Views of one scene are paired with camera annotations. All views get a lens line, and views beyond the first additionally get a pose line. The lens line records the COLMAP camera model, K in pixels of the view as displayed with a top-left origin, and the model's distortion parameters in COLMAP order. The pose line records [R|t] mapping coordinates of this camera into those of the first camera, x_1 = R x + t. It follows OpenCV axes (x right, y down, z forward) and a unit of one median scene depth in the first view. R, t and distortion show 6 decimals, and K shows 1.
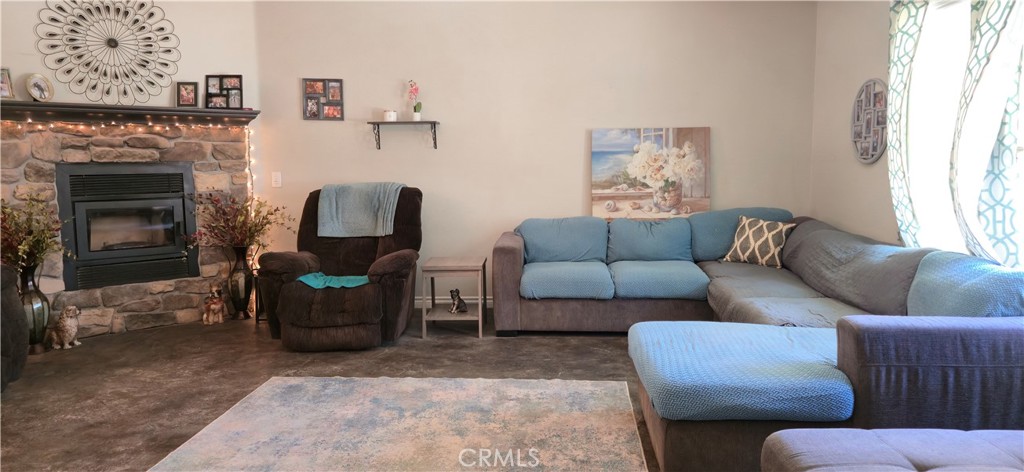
lens RADIAL K [[694.0, 0, 510.9], [0, 694.0, 236.6], [0, 0, 1]] dist [0.031591, -0.002513]
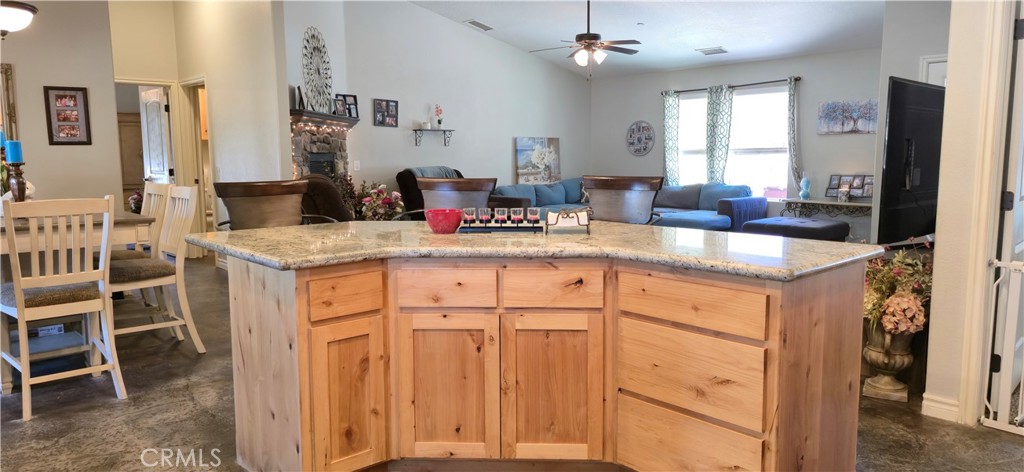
lens RADIAL K [[694.0, 0, 514.6], [0, 694.0, 235.8], [0, 0, 1]] dist [0.031591, -0.002513]
pose [[0.692586, -0.076373, 0.717281, -1.222305], [0.080535, 0.996349, 0.028325, 0.053337], [-0.716826, 0.038149, 0.696208, -0.267879]]
